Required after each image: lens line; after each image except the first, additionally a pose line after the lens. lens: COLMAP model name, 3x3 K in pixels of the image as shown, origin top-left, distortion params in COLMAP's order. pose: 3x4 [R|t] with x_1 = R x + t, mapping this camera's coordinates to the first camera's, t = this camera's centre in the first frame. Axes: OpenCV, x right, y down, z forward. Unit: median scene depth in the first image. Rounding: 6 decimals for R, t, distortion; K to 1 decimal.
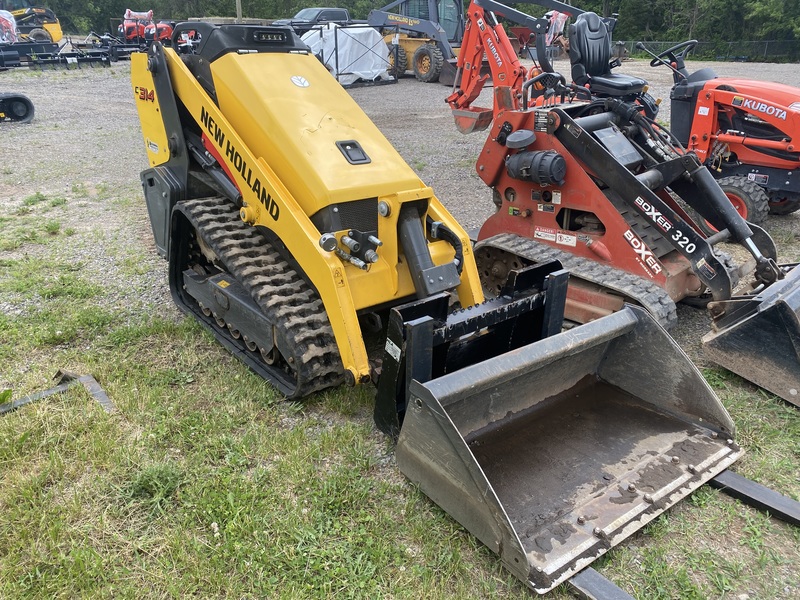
lens RADIAL K [[611.1, 0, 394.8], [0, 611.1, 300.4], [0, 0, 1]] dist [0.008259, 0.003511]
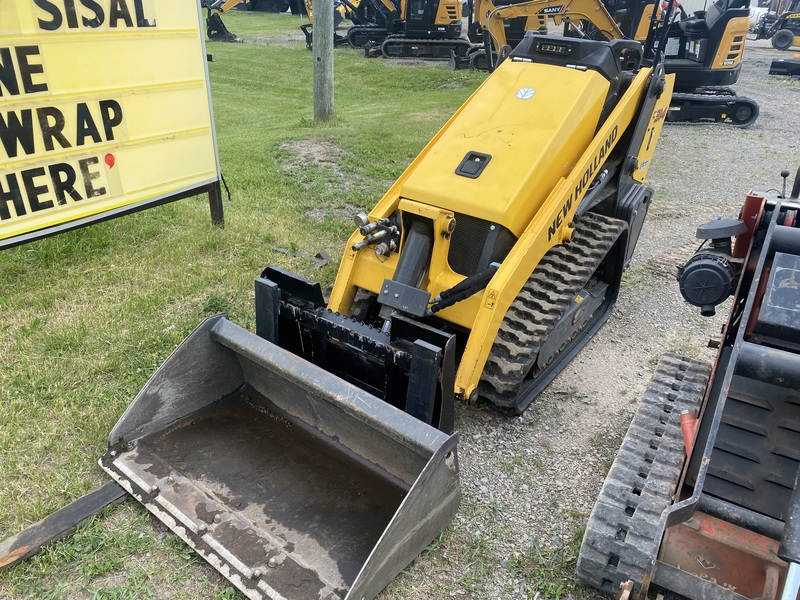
lens RADIAL K [[611.1, 0, 394.8], [0, 611.1, 300.4], [0, 0, 1]] dist [0.008259, 0.003511]
pose [[0.279726, 0.427390, -0.859704, 1.141151], [-0.435697, 0.854443, 0.283010, -0.378209], [0.855524, 0.295405, 0.425222, 0.724879]]
